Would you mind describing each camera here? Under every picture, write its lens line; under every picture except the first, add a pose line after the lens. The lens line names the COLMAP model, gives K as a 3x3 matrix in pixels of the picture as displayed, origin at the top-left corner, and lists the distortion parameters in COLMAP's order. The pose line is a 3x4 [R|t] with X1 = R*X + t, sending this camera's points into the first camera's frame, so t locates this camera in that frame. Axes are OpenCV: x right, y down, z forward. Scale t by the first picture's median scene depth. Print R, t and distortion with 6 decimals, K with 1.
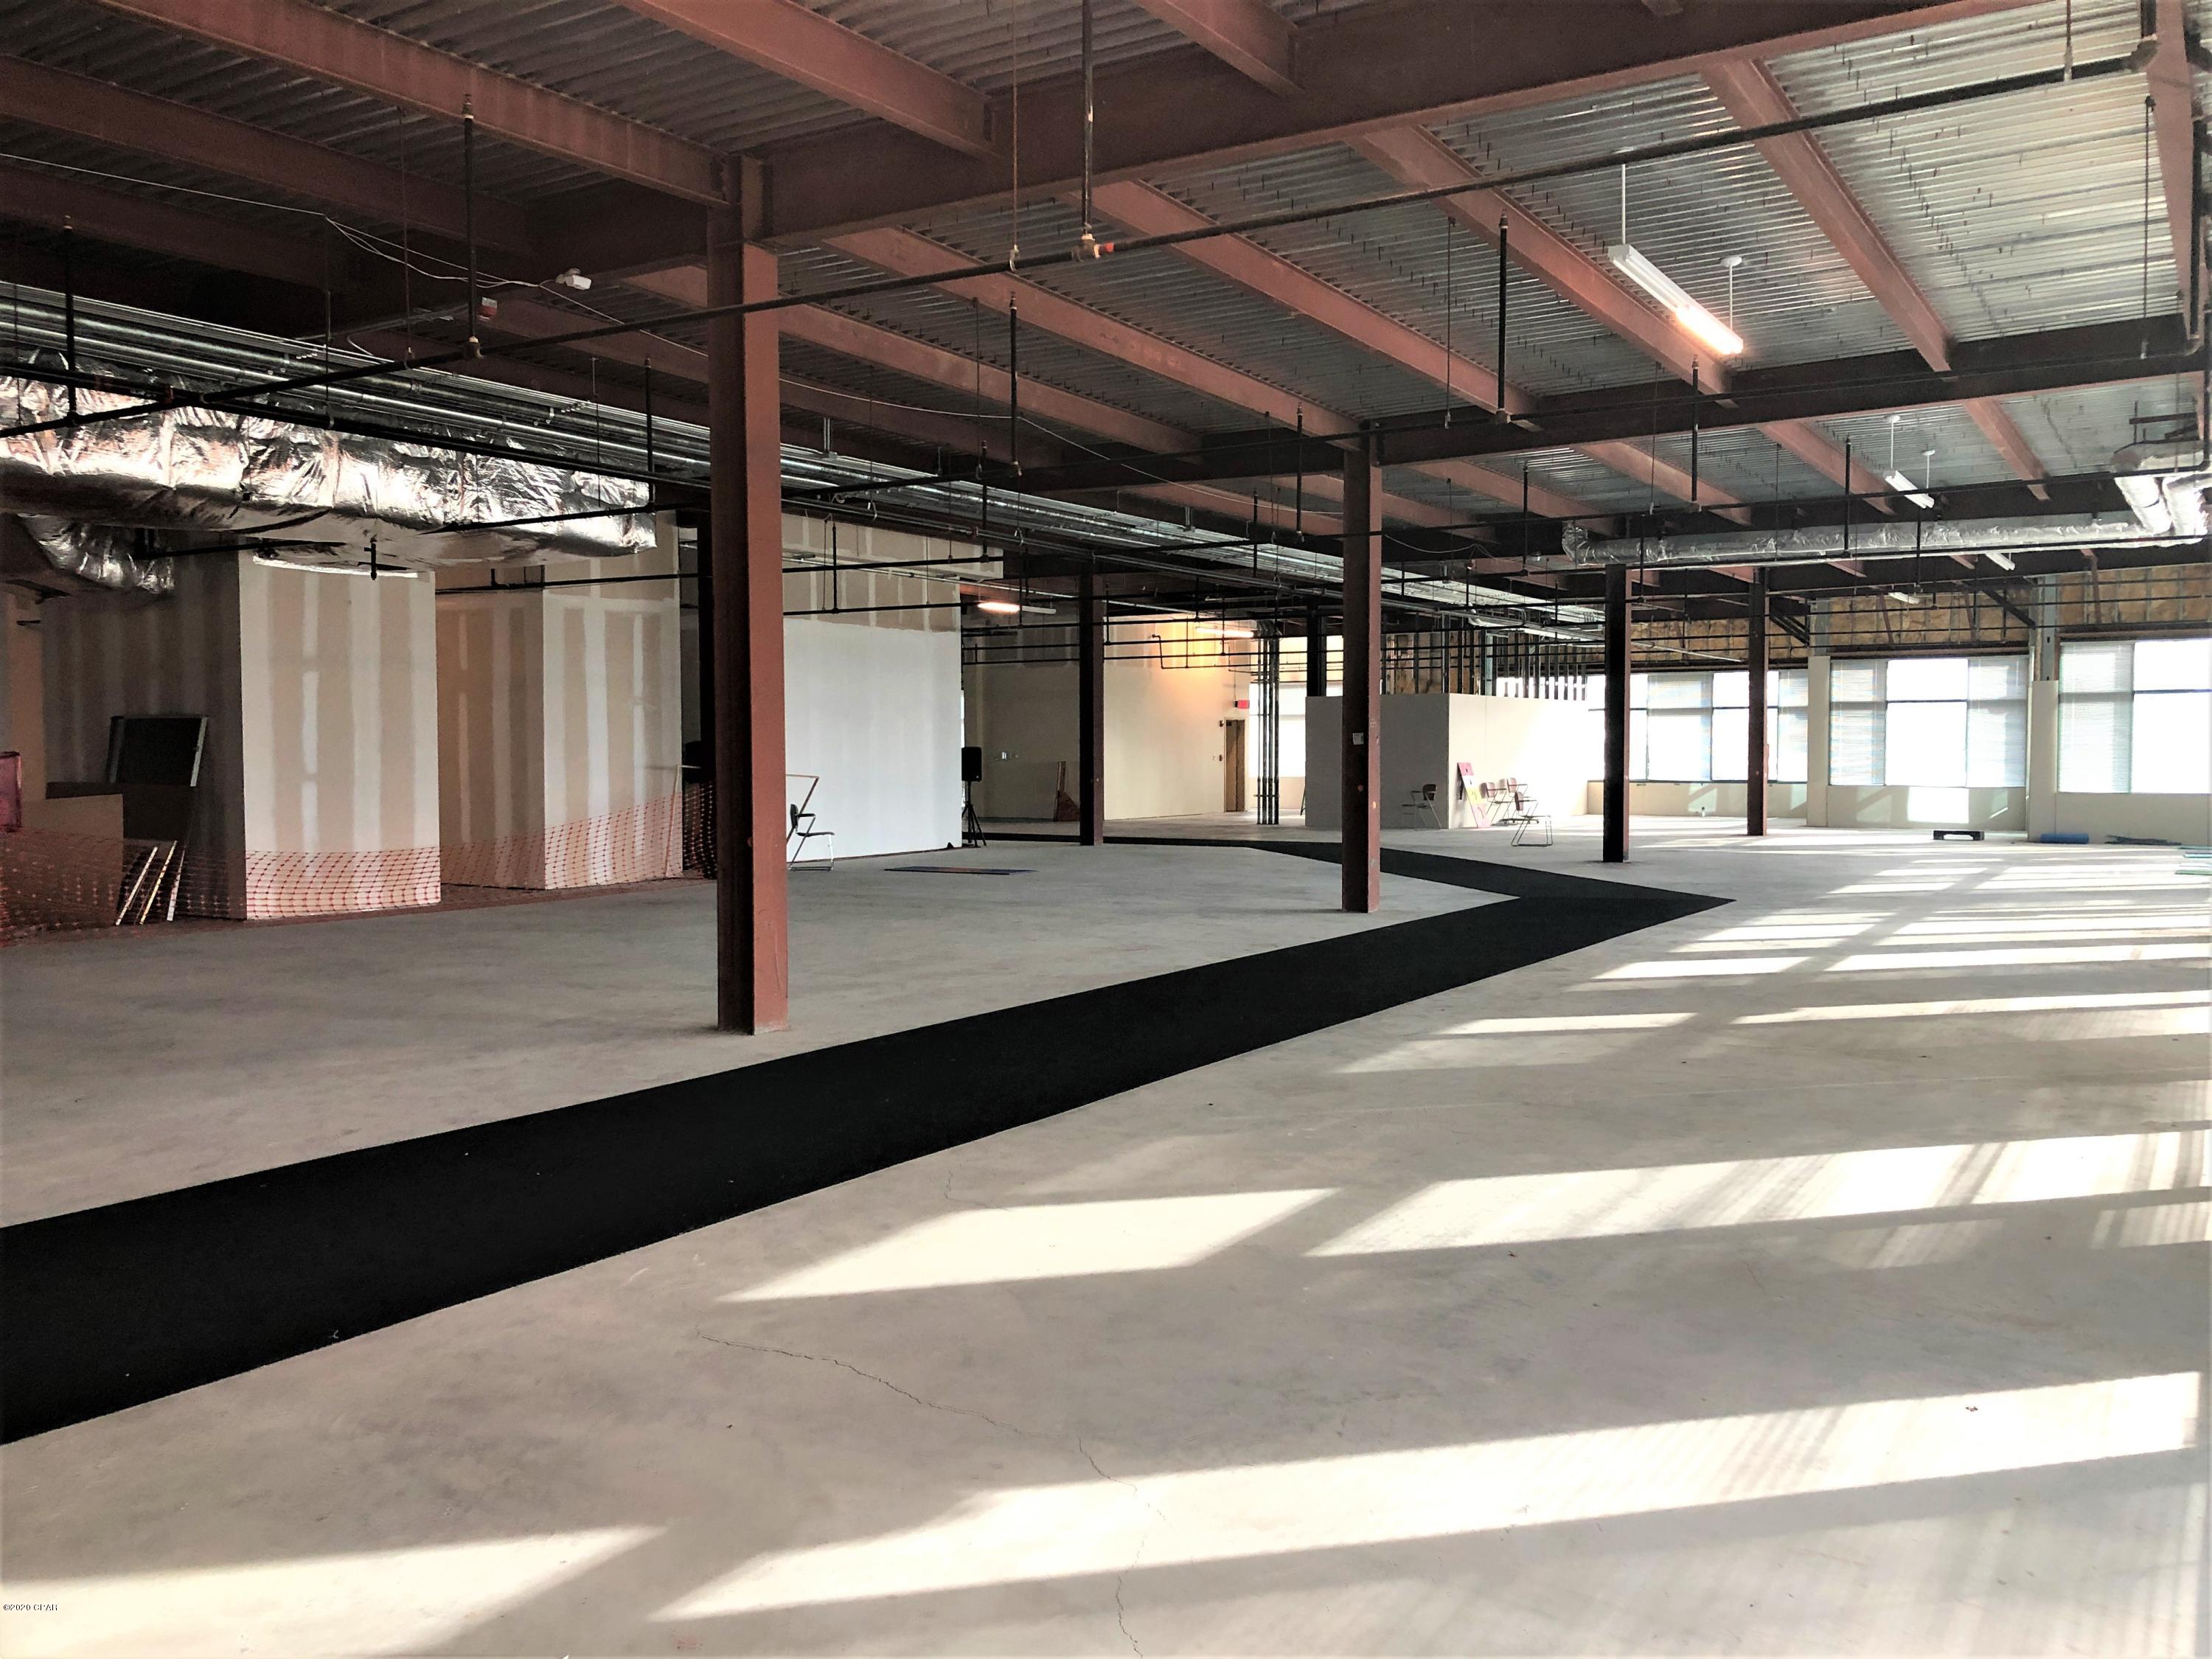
lens RADIAL K [[1786.4, 0, 1106.0], [0, 1786.4, 829.5], [0, 0, 1]] dist [-0.005207, 0.002165]
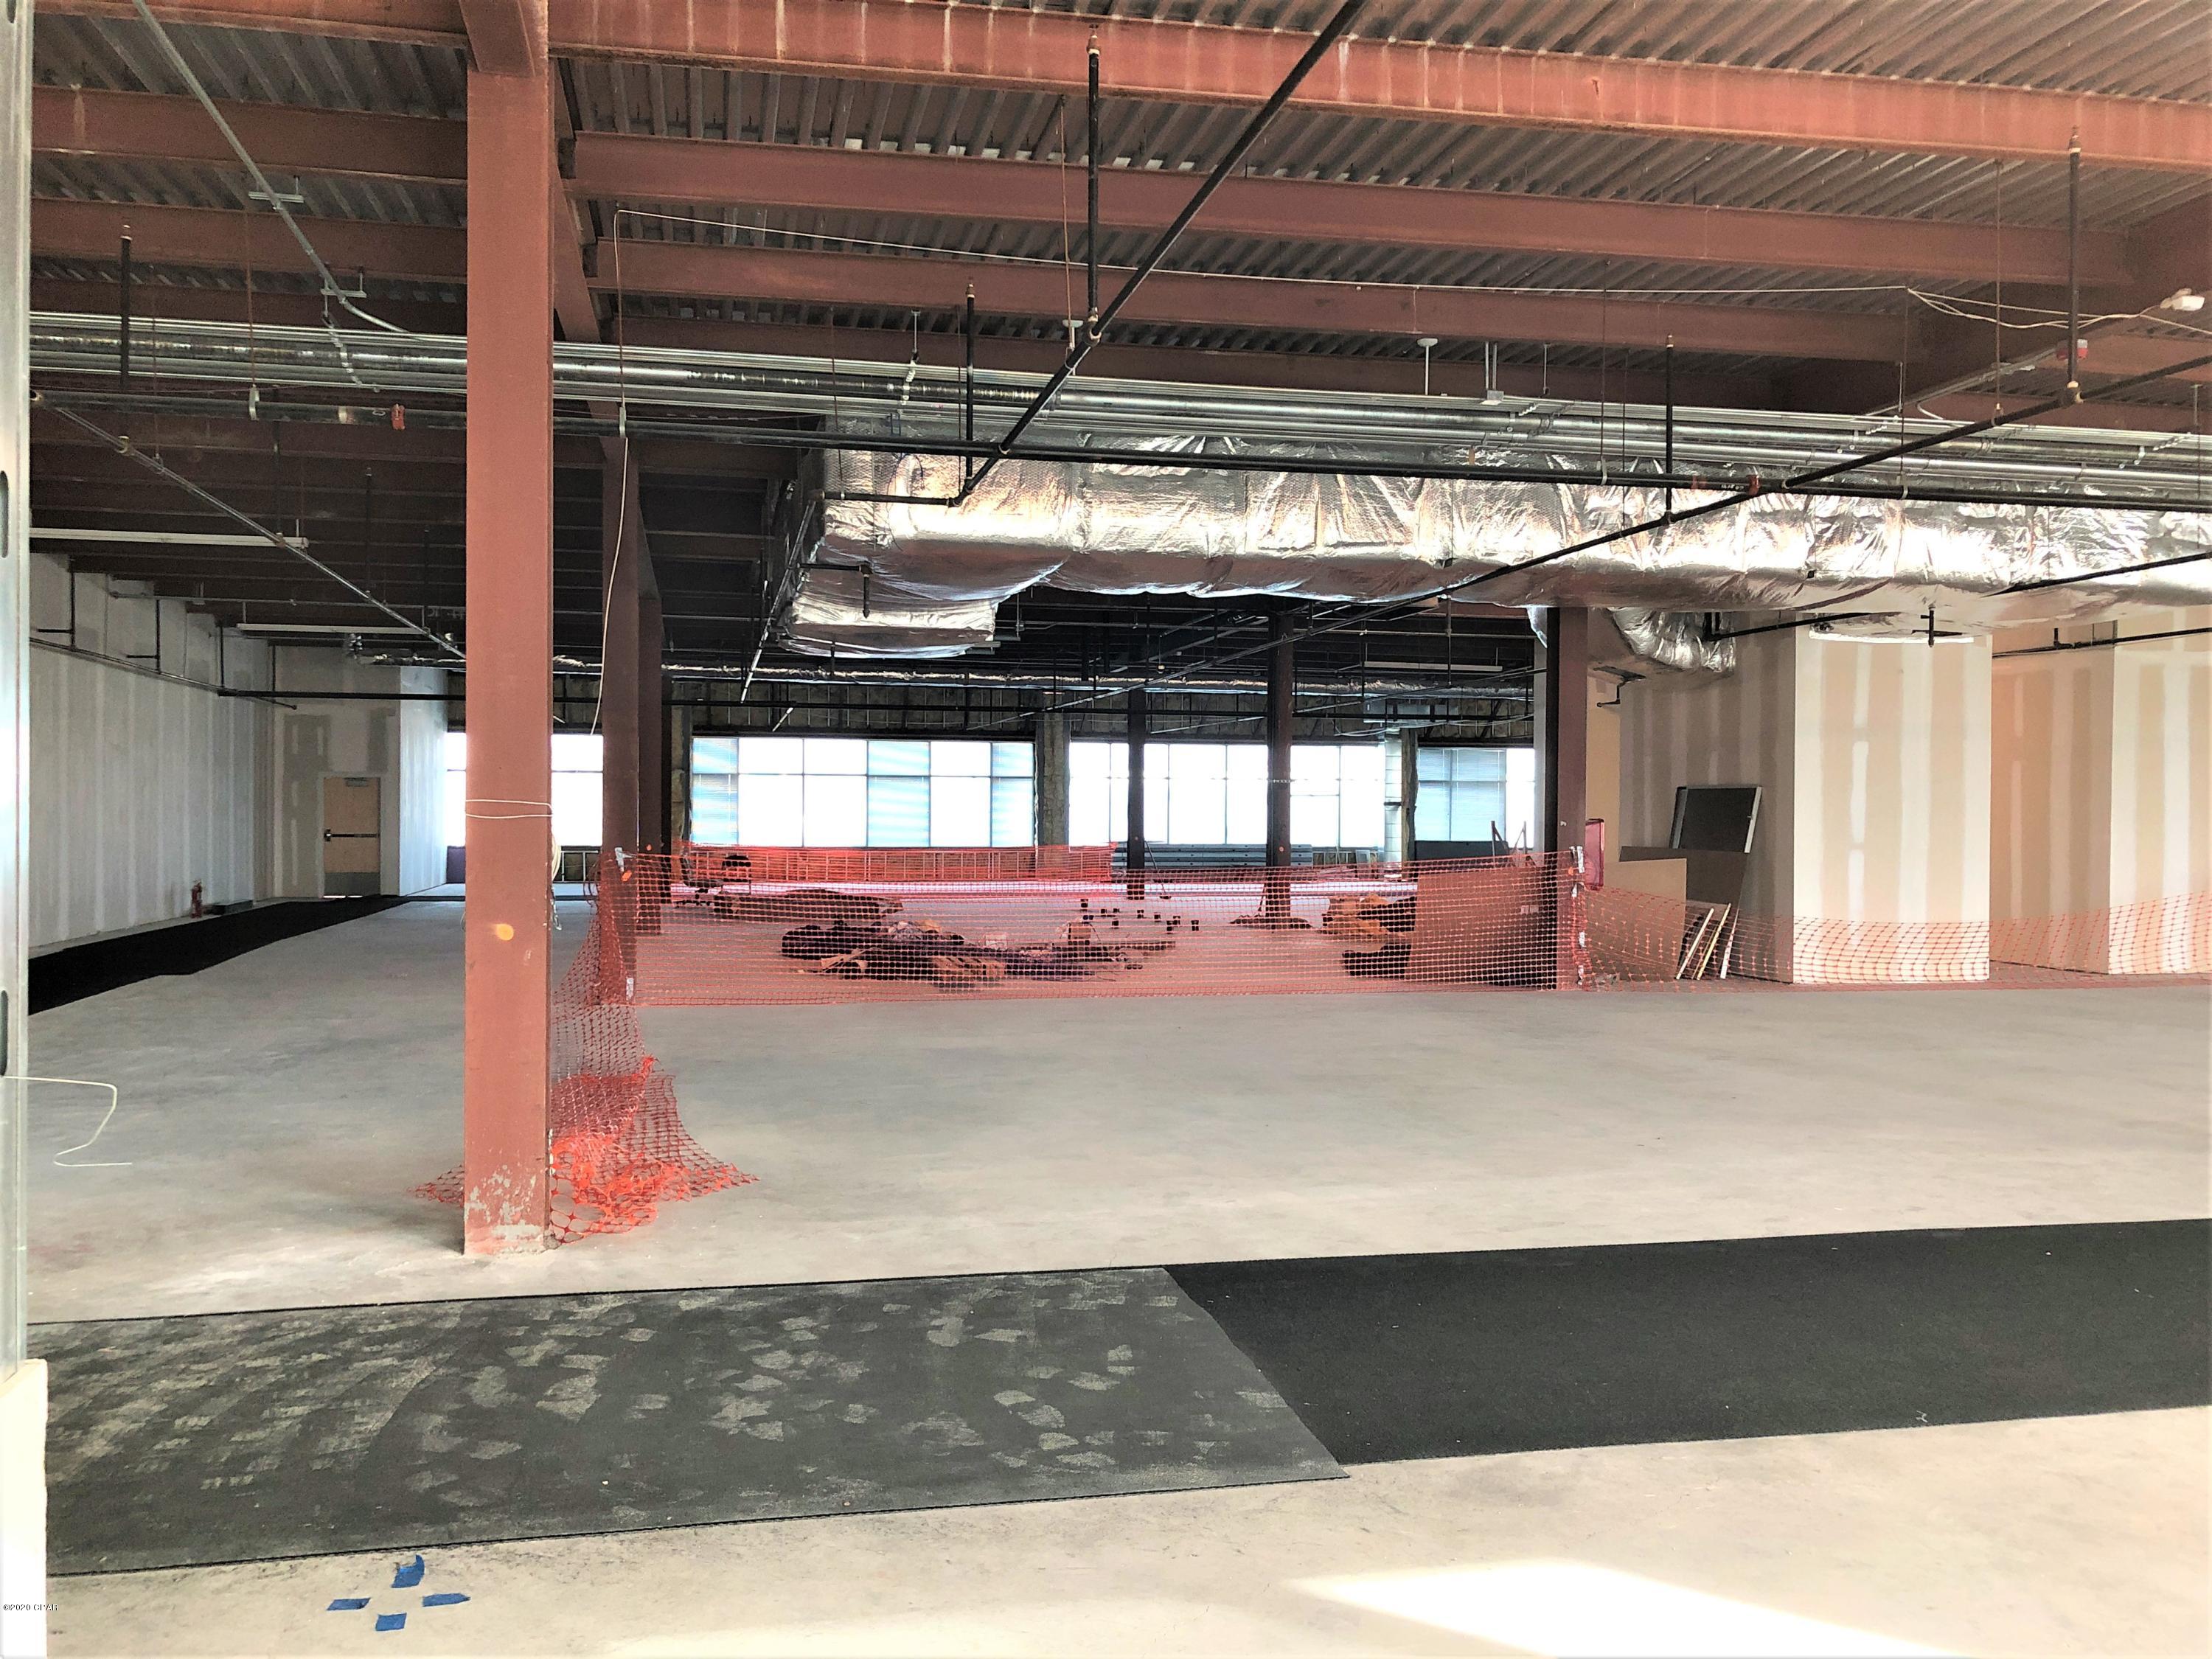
lens RADIAL K [[1786.4, 0, 1106.0], [0, 1786.4, 829.5], [0, 0, 1]] dist [-0.005207, 0.002165]
pose [[0.689339, 0.012123, -0.724337, -0.010995], [-0.040233, 0.998957, -0.021570, 0.000268], [0.723321, 0.044012, 0.689108, -0.002981]]
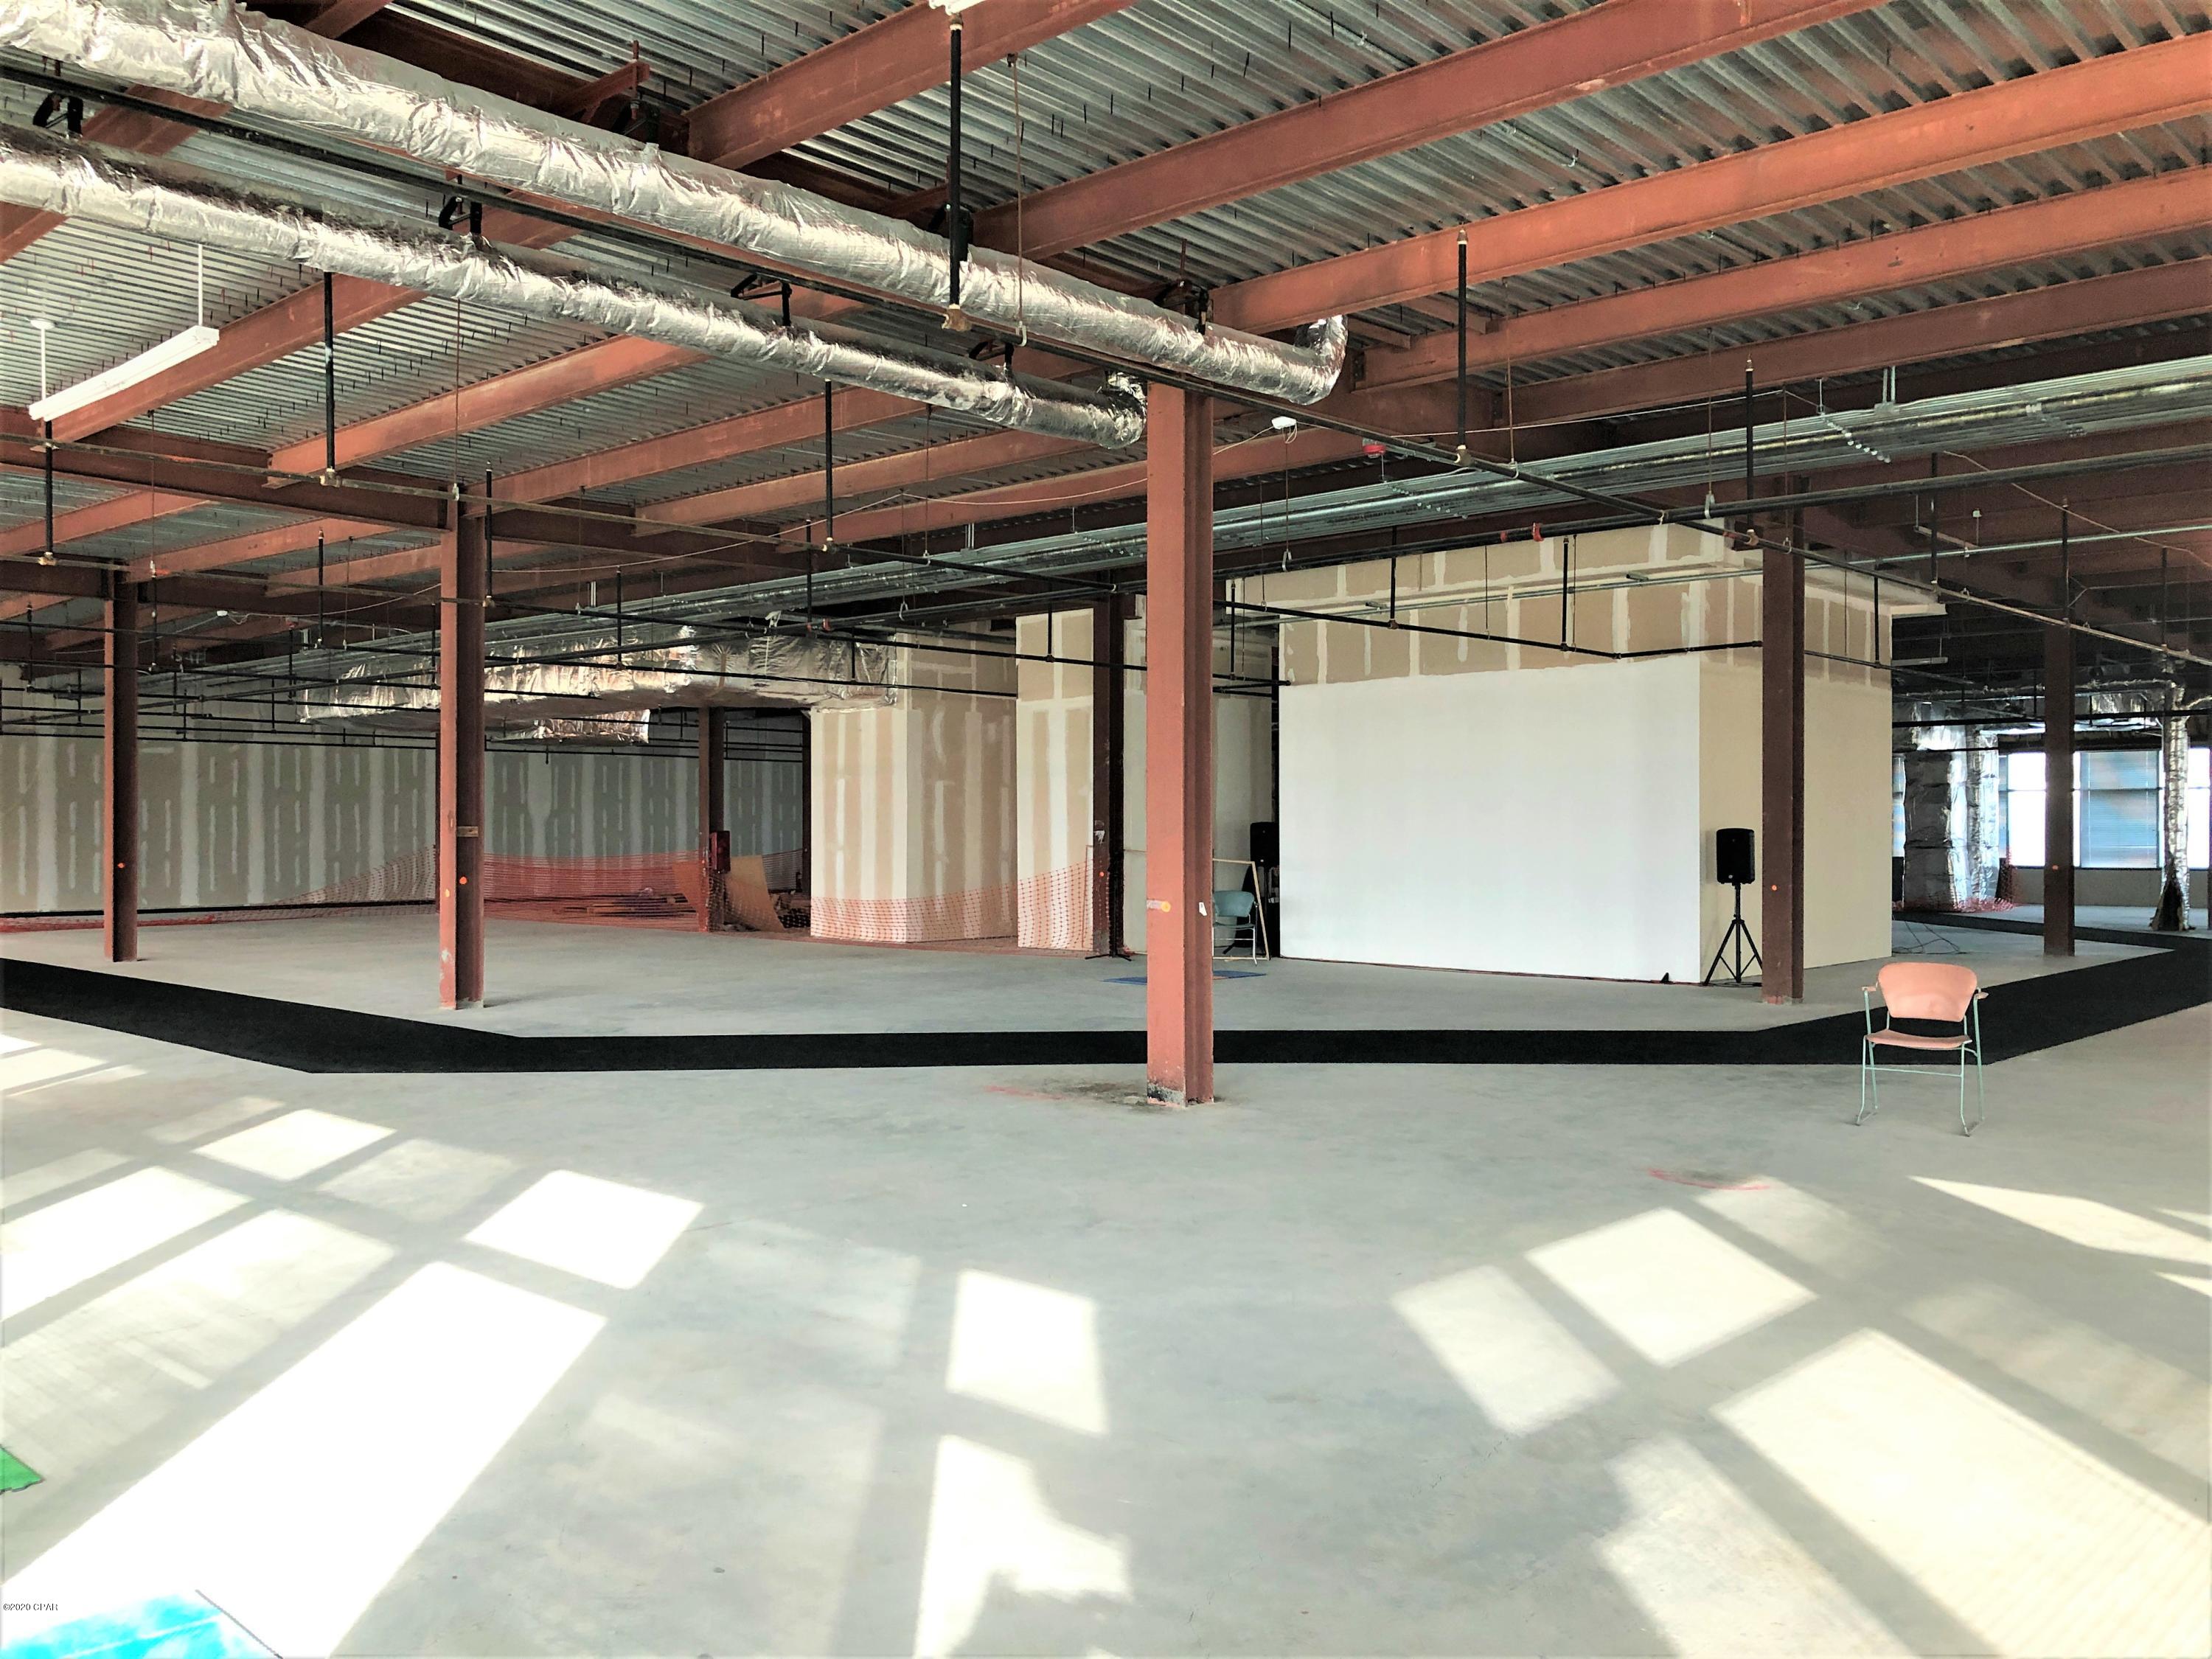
lens RADIAL K [[1786.4, 0, 1106.0], [0, 1786.4, 829.5], [0, 0, 1]] dist [-0.005207, 0.002165]
pose [[-0.207456, 0.002446, -0.978241, 1.277056], [-0.039561, 0.999158, 0.010888, -0.091107], [0.977444, 0.040959, -0.207184, 1.955022]]
